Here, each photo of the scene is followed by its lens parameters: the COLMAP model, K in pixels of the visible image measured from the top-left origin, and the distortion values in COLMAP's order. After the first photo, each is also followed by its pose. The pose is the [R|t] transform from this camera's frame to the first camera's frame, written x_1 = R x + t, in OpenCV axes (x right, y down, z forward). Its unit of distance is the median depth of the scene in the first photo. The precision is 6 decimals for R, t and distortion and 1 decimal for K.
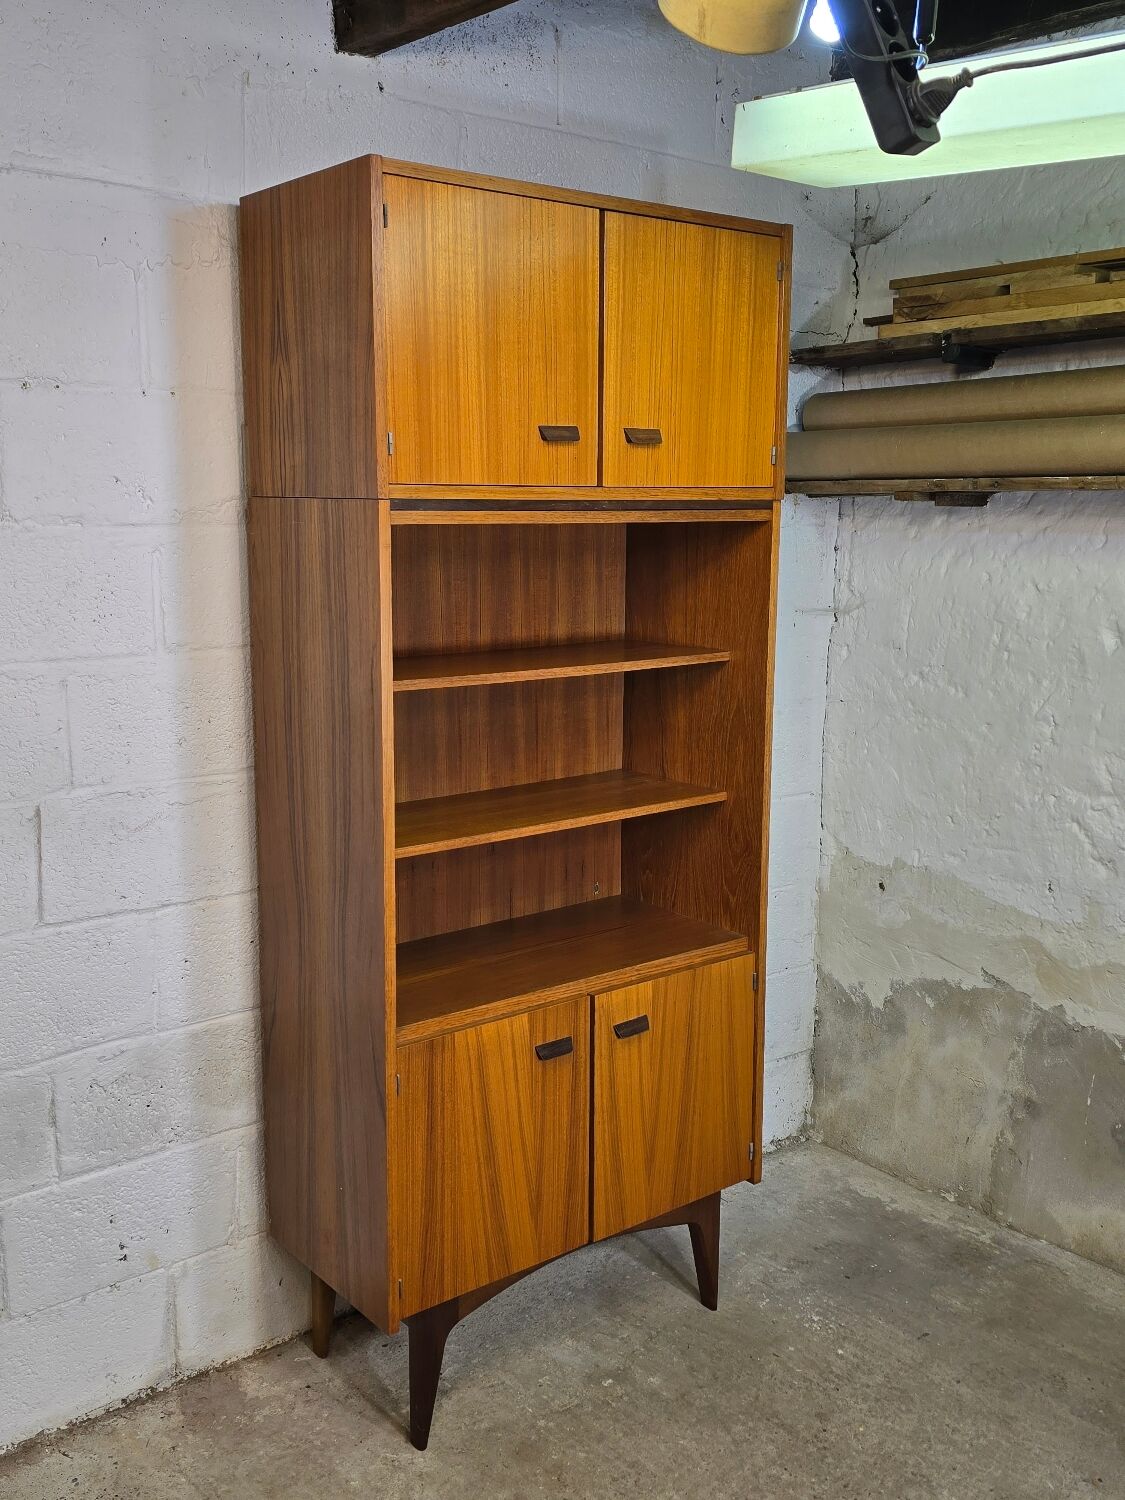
lens RADIAL K [[1448.9, 0, 551.8], [0, 1448.9, 742.8], [0, 0, 1]] dist [0.084536, -0.109644]
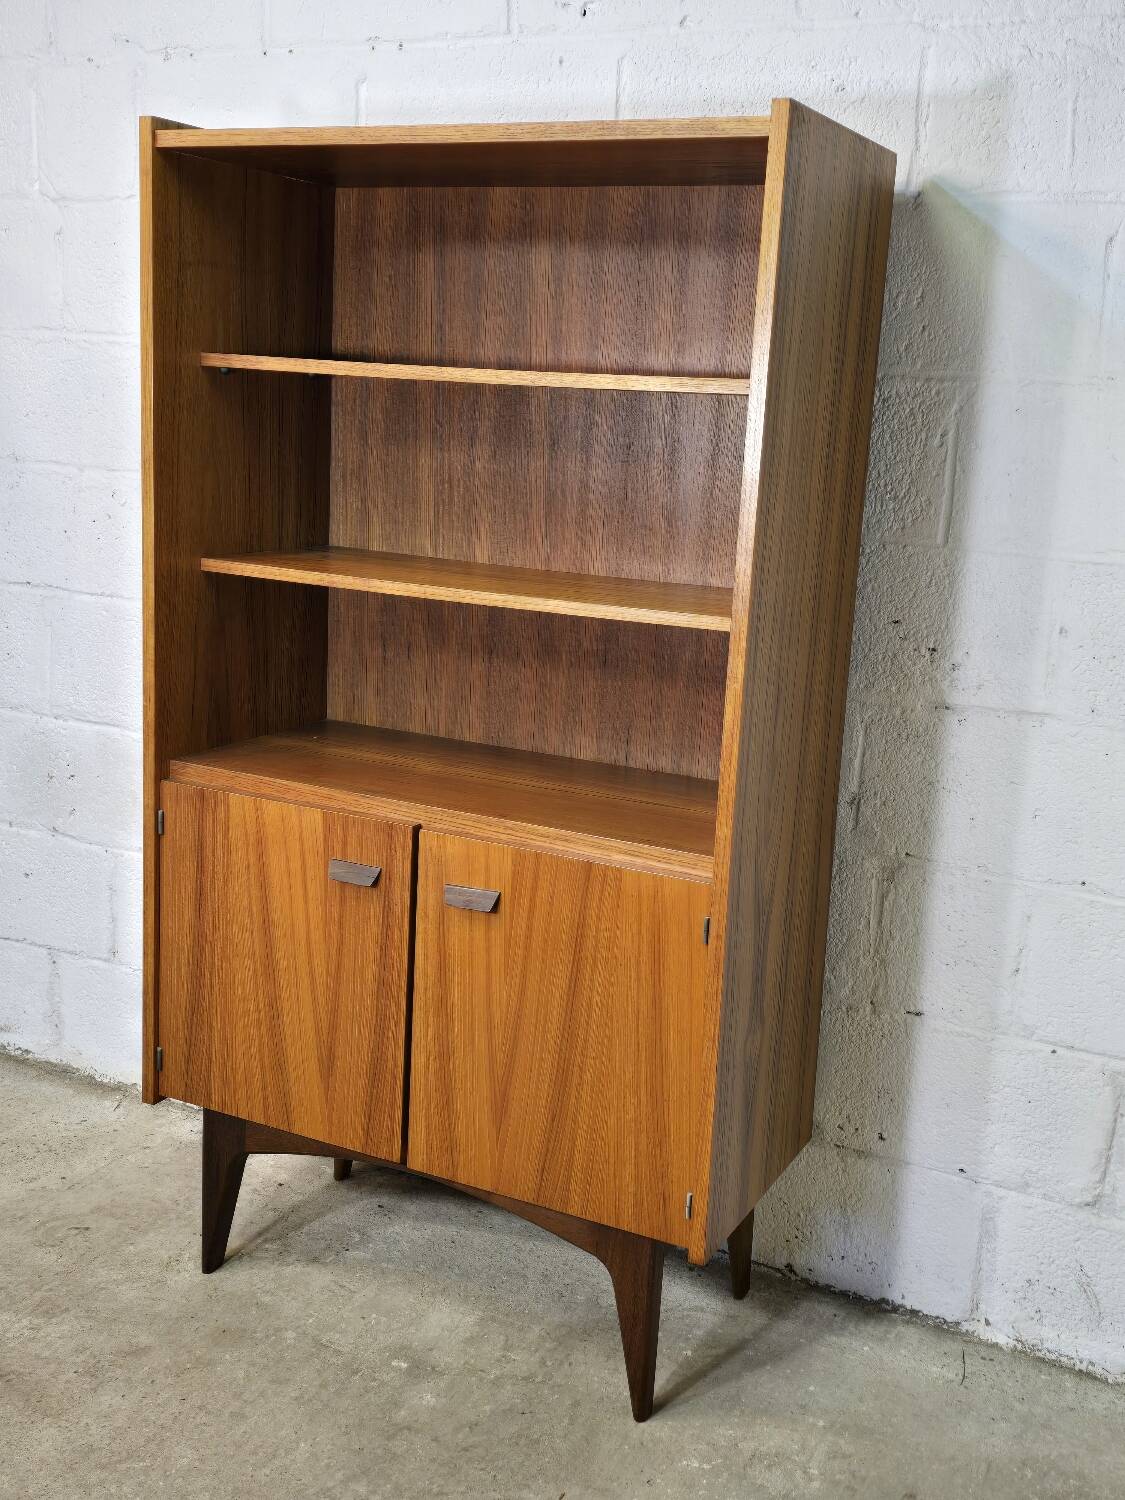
lens RADIAL K [[1657.2, 0, 561.8], [0, 1657.2, 734.0], [0, 0, 1]] dist [0.104586, -0.173056]
pose [[0.421422, 0.201372, -0.884224, 0.744918], [-0.198363, 0.971892, 0.126798, 0.008949], [0.884904, 0.121962, 0.449522, 0.654999]]
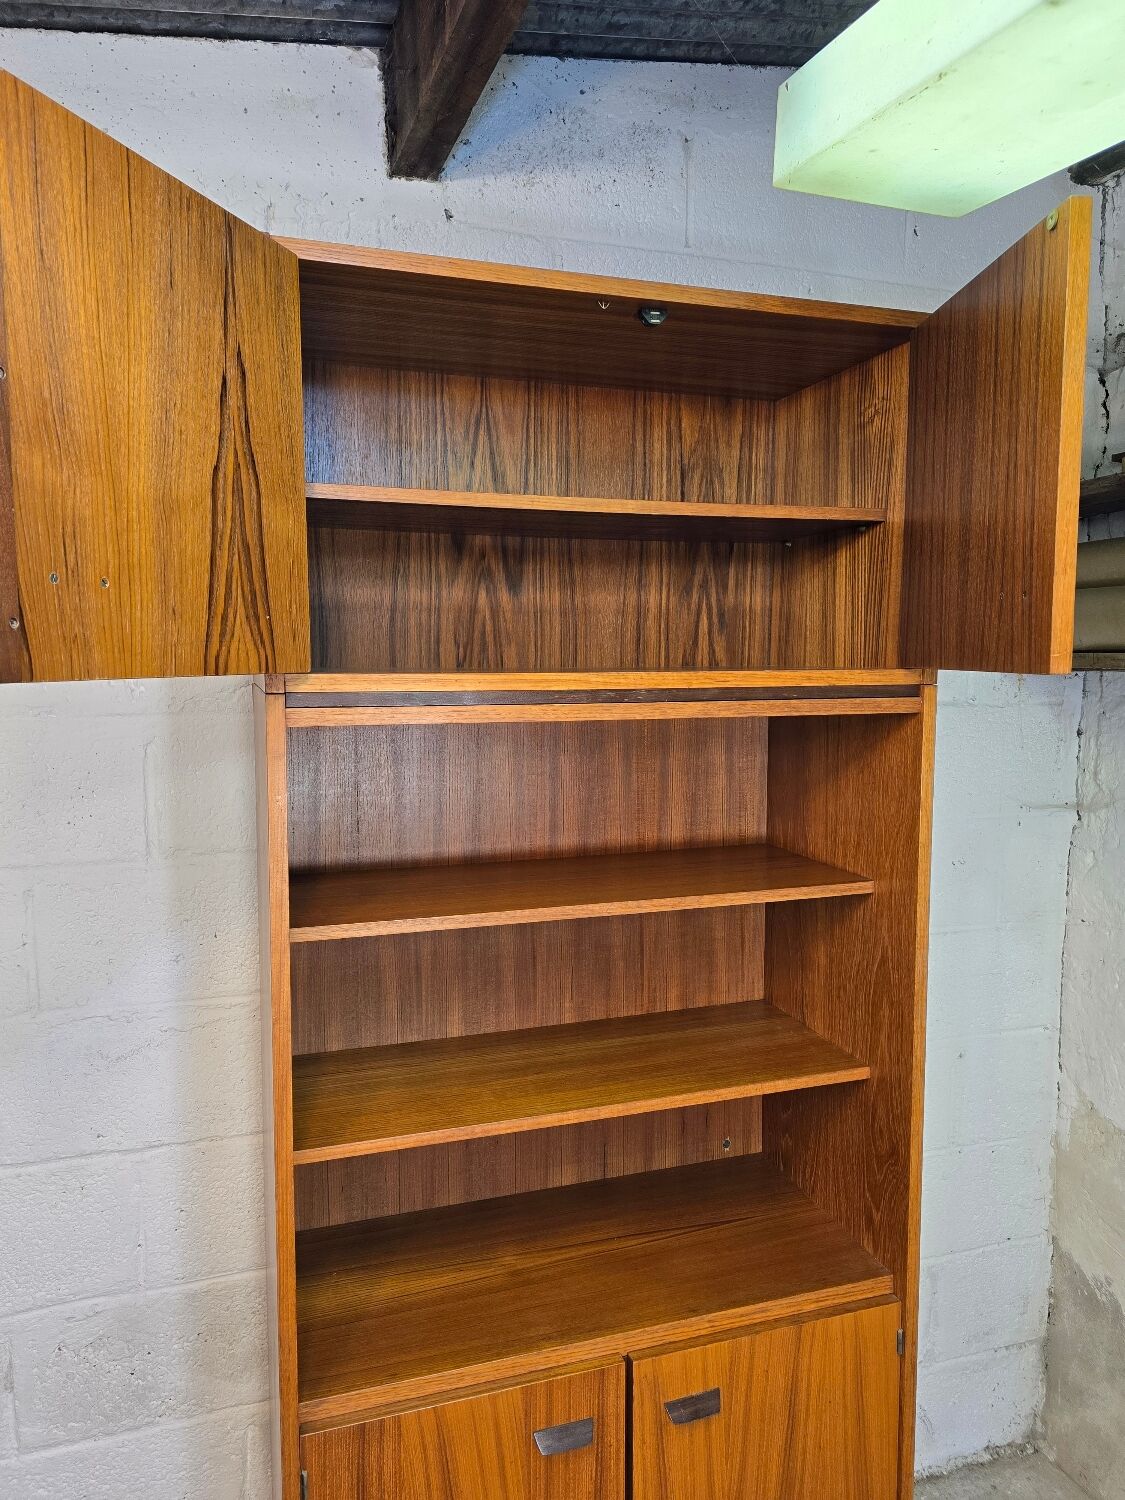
lens RADIAL K [[1027.6, 0, 556.4], [0, 1027.6, 747.8], [0, 0, 1]] dist [0.050666, -0.044590]
pose [[0.937161, 0.026147, -0.347915, 0.159115], [-0.052894, 0.996309, -0.067602, -0.090262], [0.344863, 0.081757, 0.935086, 0.453690]]
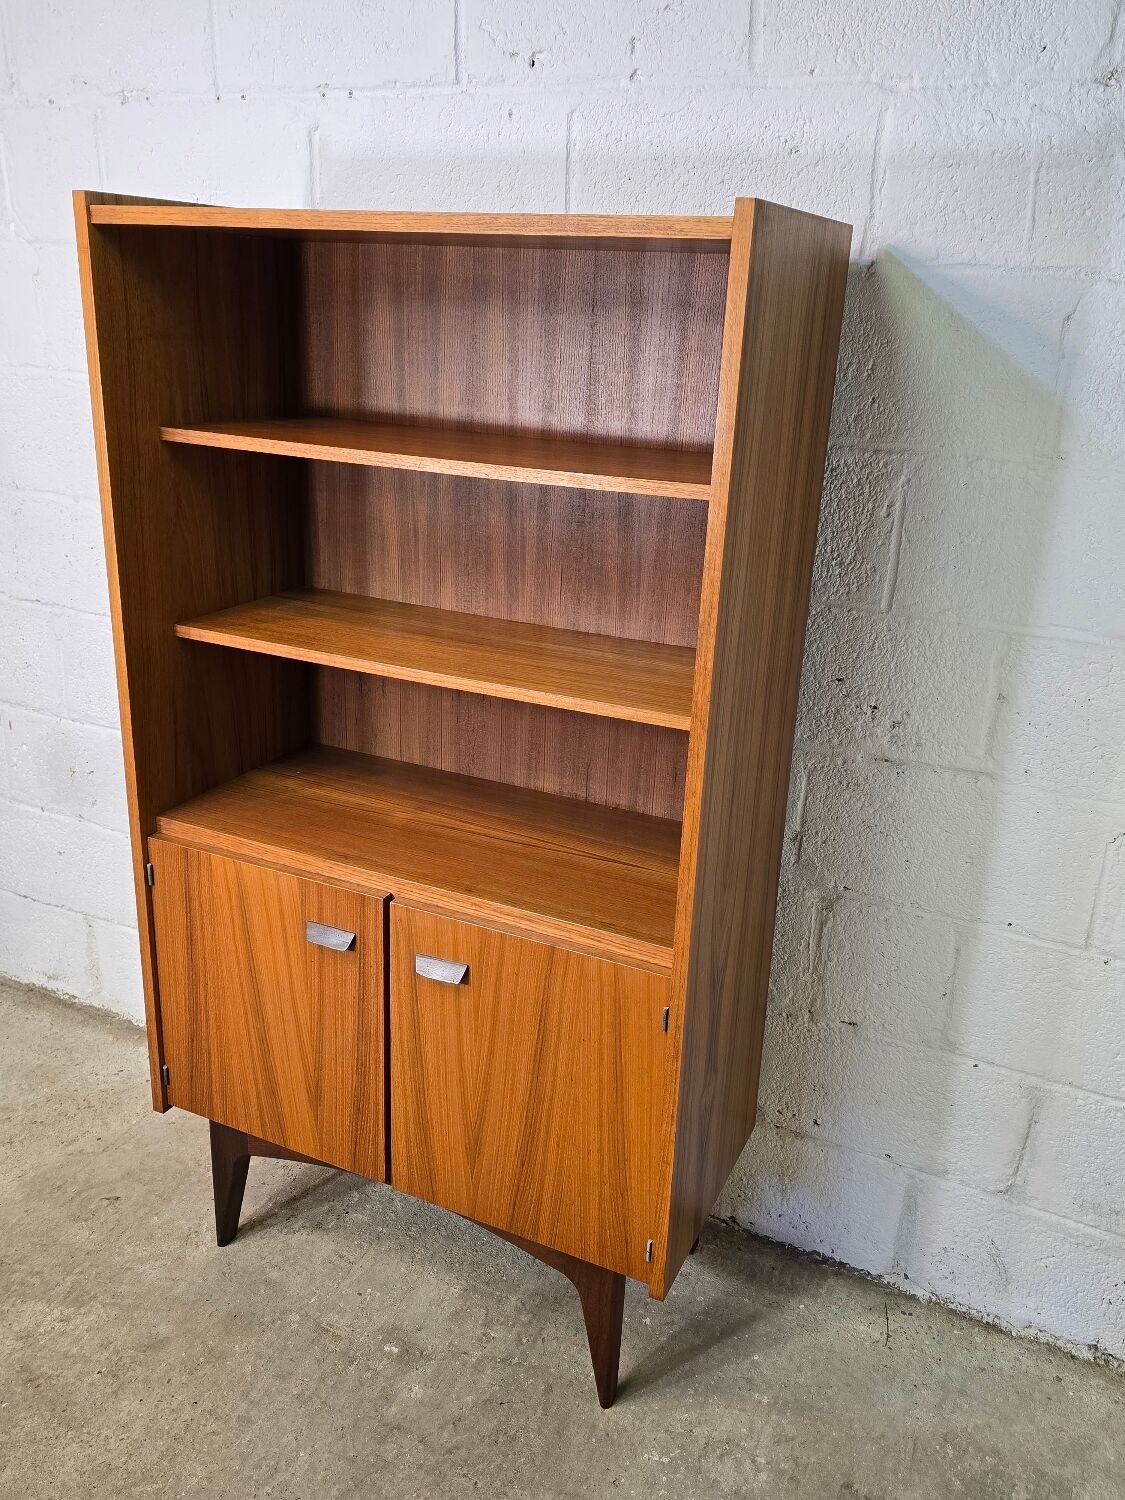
lens RADIAL K [[1232.3, 0, 567.5], [0, 1232.3, 741.4], [0, 0, 1]] dist [0.073831, -0.090234]
pose [[0.446278, 0.315424, -0.837463, 0.558462], [-0.186449, 0.948059, 0.257722, -0.084921], [0.875256, 0.041128, 0.481909, 0.732360]]
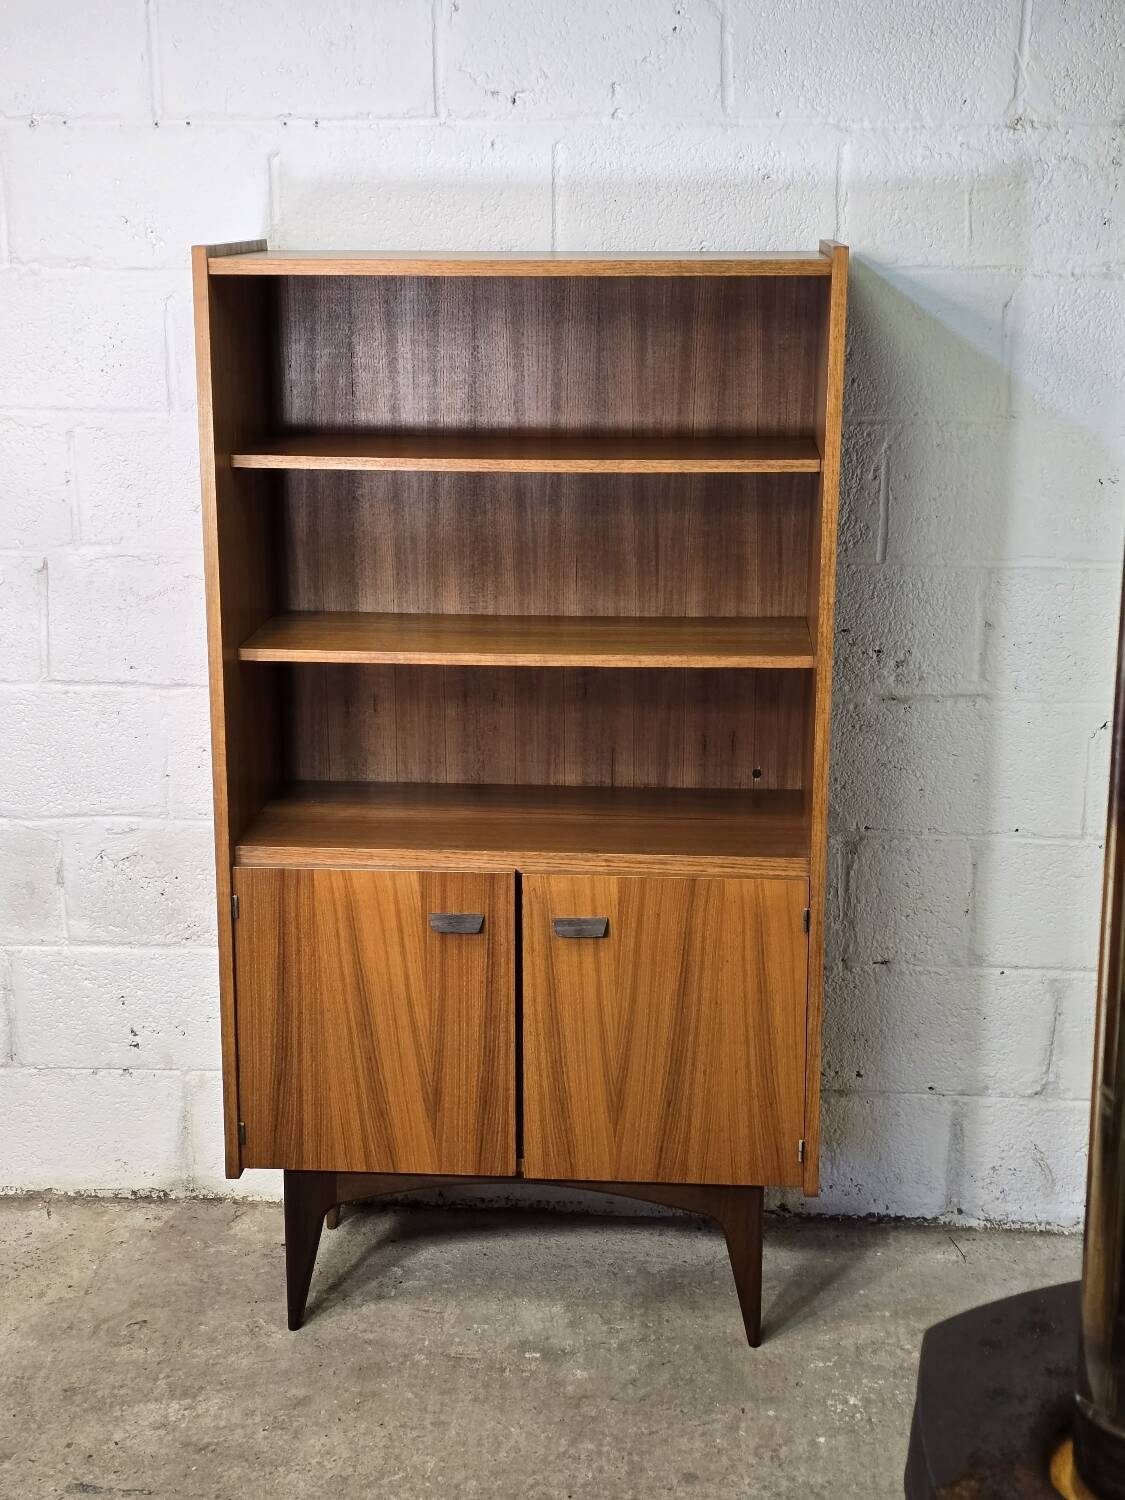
lens RADIAL K [[2234.5, 0, 542.1], [0, 2234.5, 751.0], [0, 0, 1]] dist [0.218782, -0.800721]
pose [[0.733750, 0.158982, -0.660557, 0.806822], [-0.109516, 0.987199, 0.115947, -0.036141], [0.670535, -0.012734, 0.741769, 0.085484]]
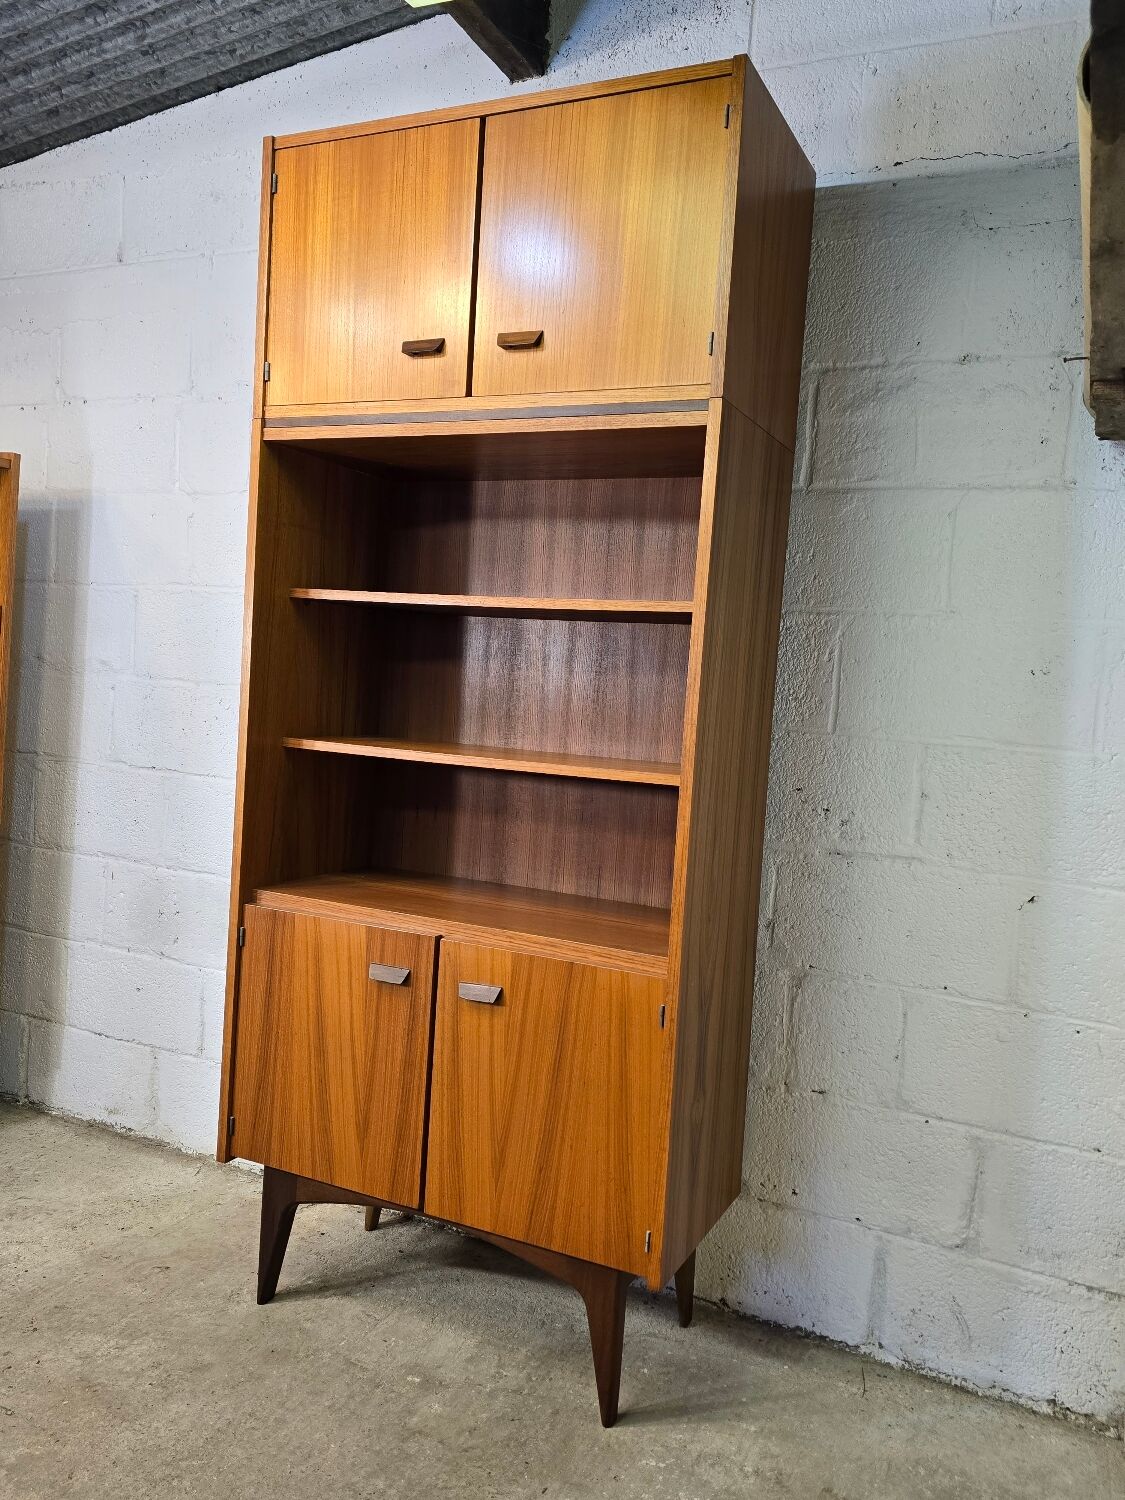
lens RADIAL K [[1177.2, 0, 565.7], [0, 1177.2, 751.6], [0, 0, 1]] dist [0.067335, -0.071446]
pose [[0.439887, 0.077334, -0.894717, 0.707522], [-0.210333, 0.977447, -0.018926, 0.050544], [0.873075, 0.196514, 0.446232, 0.673706]]
